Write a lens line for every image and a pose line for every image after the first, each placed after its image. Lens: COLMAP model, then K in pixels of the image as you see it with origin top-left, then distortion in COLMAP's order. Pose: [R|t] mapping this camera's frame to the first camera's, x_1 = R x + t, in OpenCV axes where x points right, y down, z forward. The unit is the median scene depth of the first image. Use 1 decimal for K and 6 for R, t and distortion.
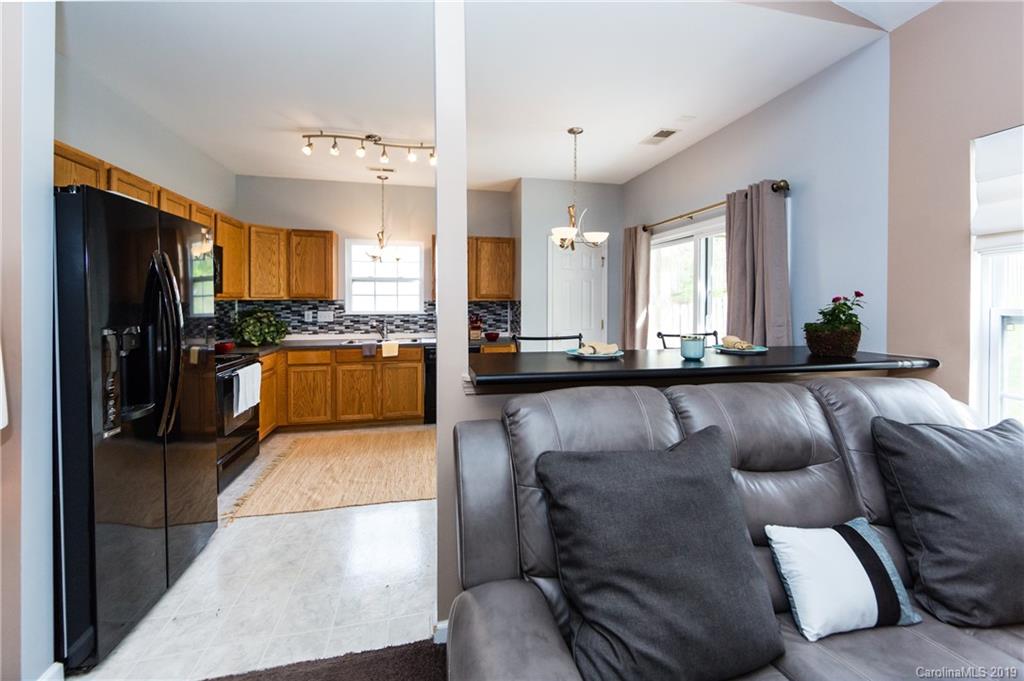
lens RADIAL K [[403.1, 0, 510.6], [0, 403.1, 307.9], [0, 0, 1]] dist [-0.007741, -0.000320]
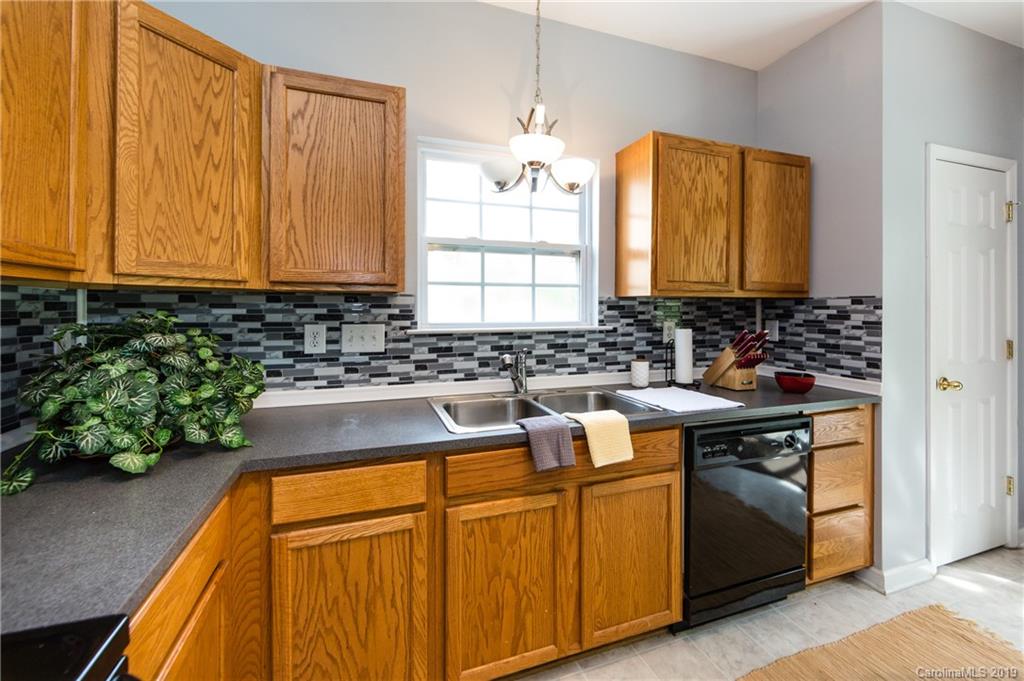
lens RADIAL K [[418.1, 0, 537.8], [0, 418.1, 311.9], [0, 0, 1]] dist [-0.013176, 0.002095]
pose [[0.987629, -0.001812, 0.156799, -0.402903], [0.003202, 0.999958, -0.008611, 0.000773], [-0.156777, 0.009007, 0.987593, 0.664368]]
